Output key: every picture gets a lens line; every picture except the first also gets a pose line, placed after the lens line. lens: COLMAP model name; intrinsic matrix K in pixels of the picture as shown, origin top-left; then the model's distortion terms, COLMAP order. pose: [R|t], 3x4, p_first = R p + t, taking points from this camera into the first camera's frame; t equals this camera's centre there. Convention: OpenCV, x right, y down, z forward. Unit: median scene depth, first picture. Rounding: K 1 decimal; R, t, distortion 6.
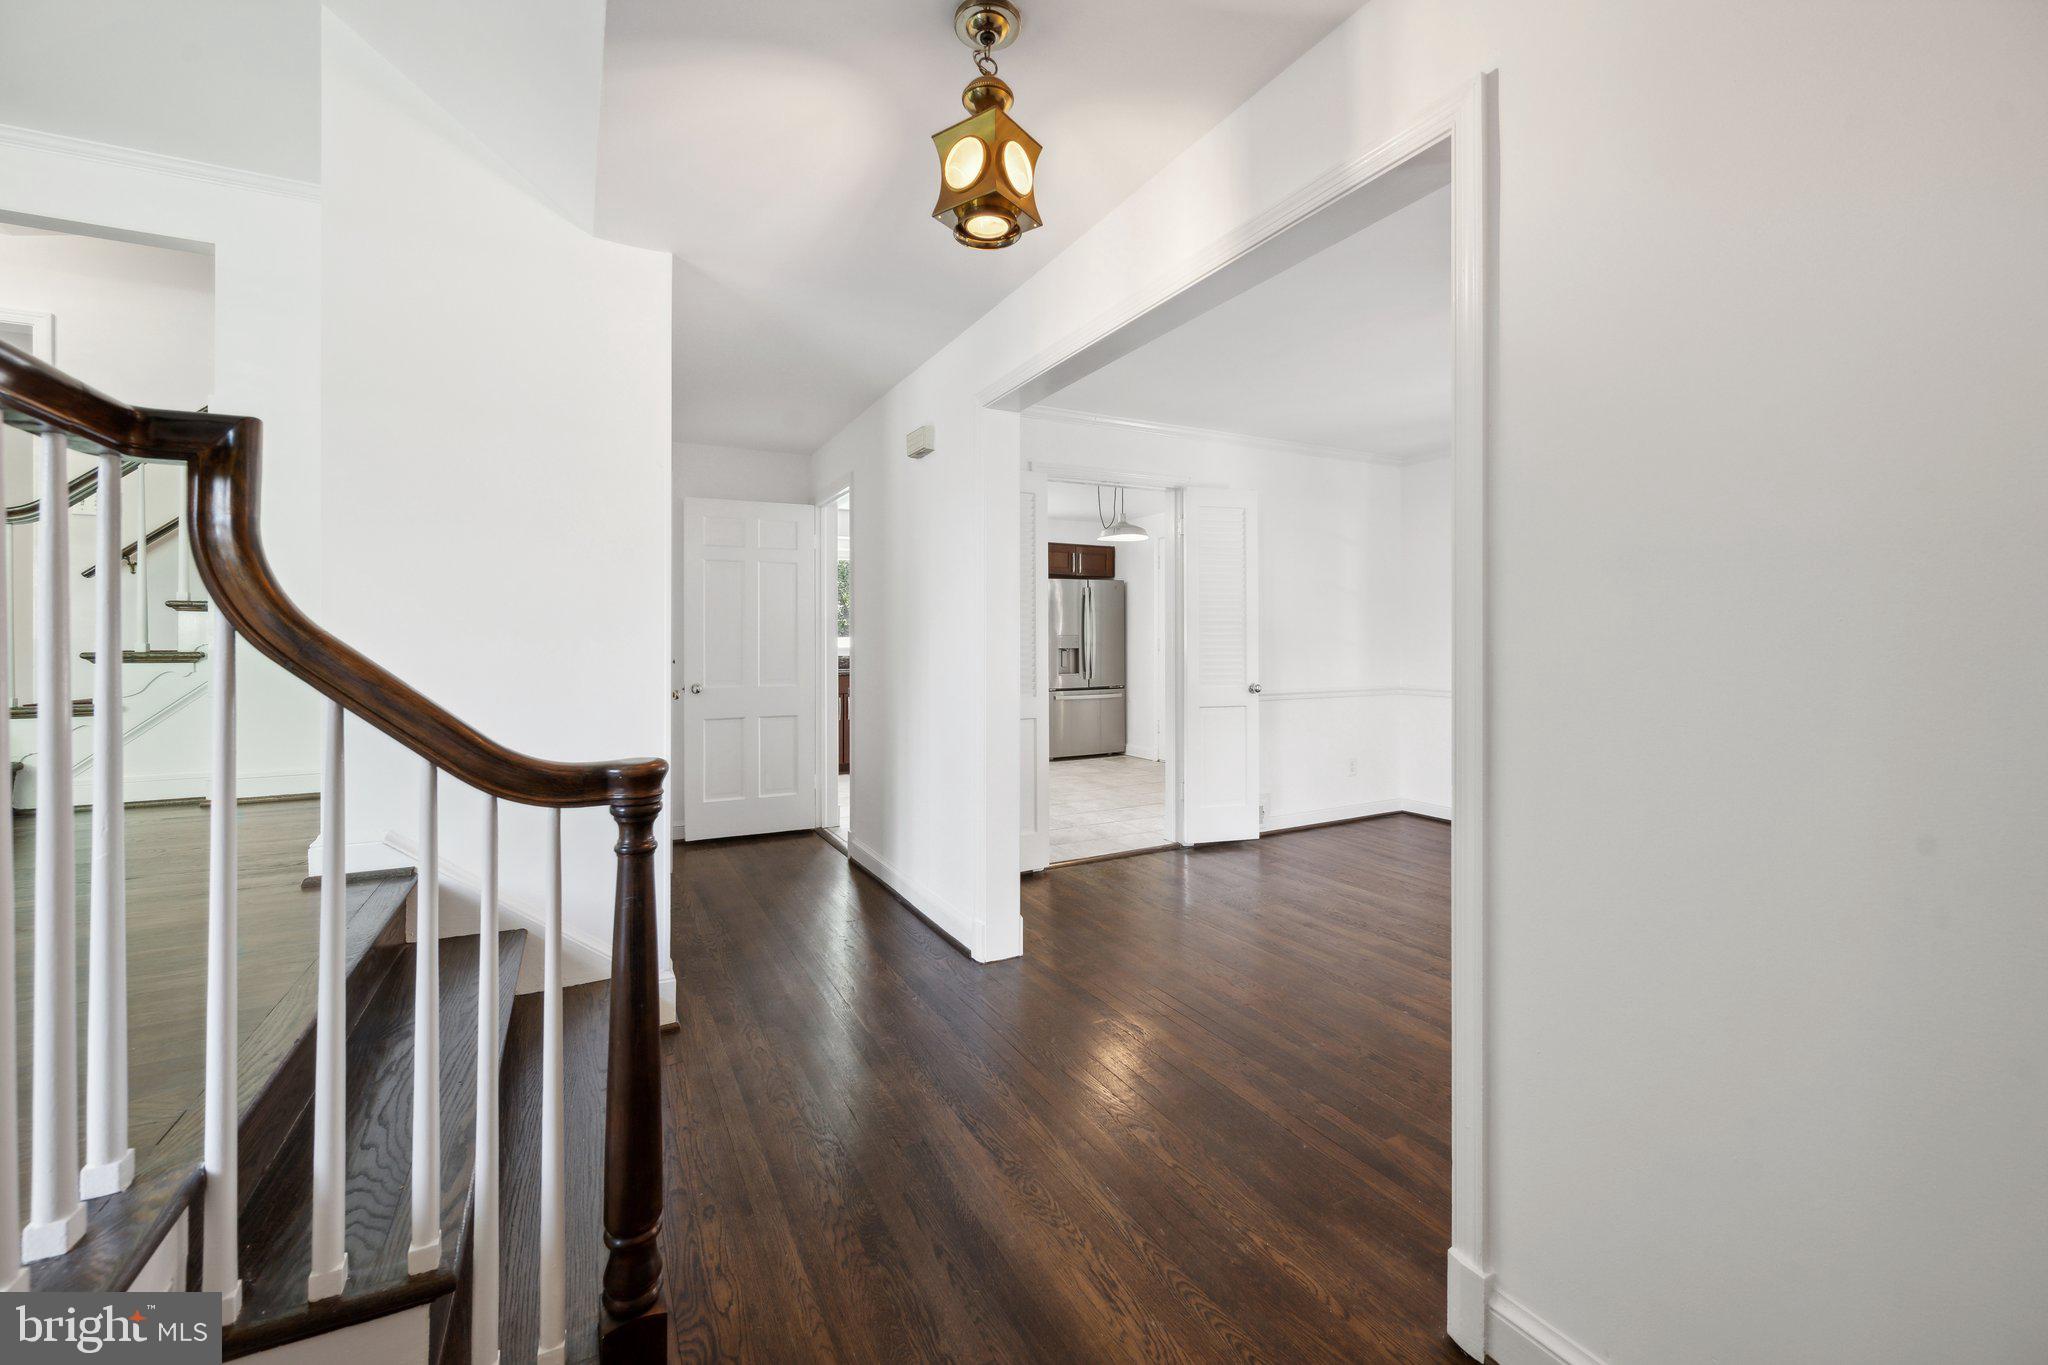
lens RADIAL K [[817.6, 0, 1022.5], [0, 817.6, 658.4], [0, 0, 1]] dist [0.000678, -0.000131]
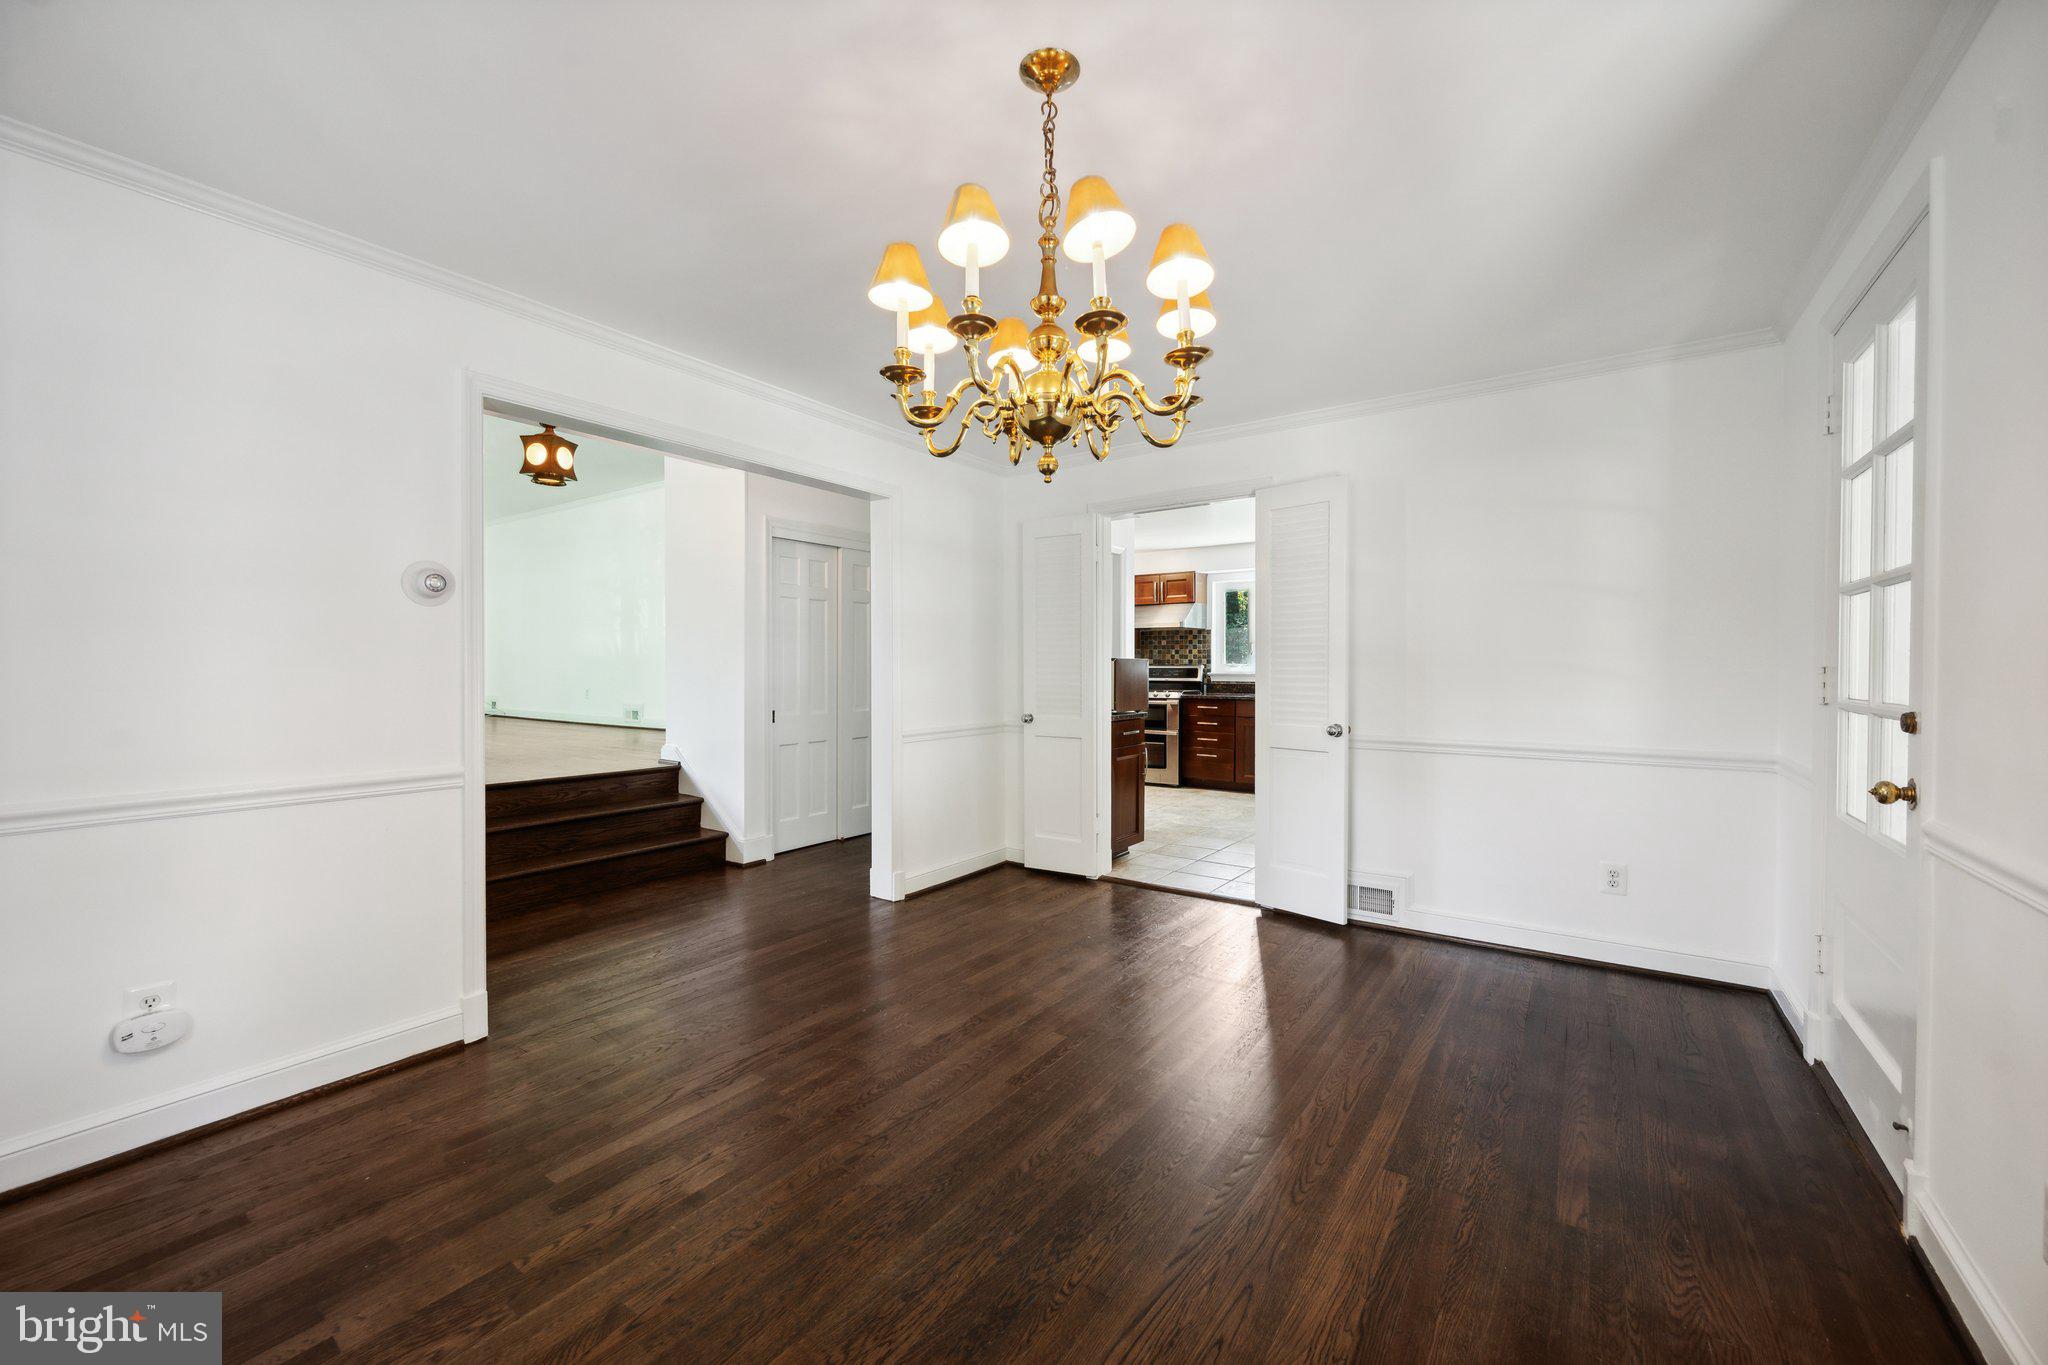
lens RADIAL K [[817.6, 0, 1022.5], [0, 817.6, 658.4], [0, 0, 1]] dist [0.000678, -0.000131]
pose [[0.453486, -0.007567, -0.891231, 0.848007], [-0.022468, 0.999549, -0.019919, -0.009829], [0.890980, 0.029057, 0.453112, 0.374869]]
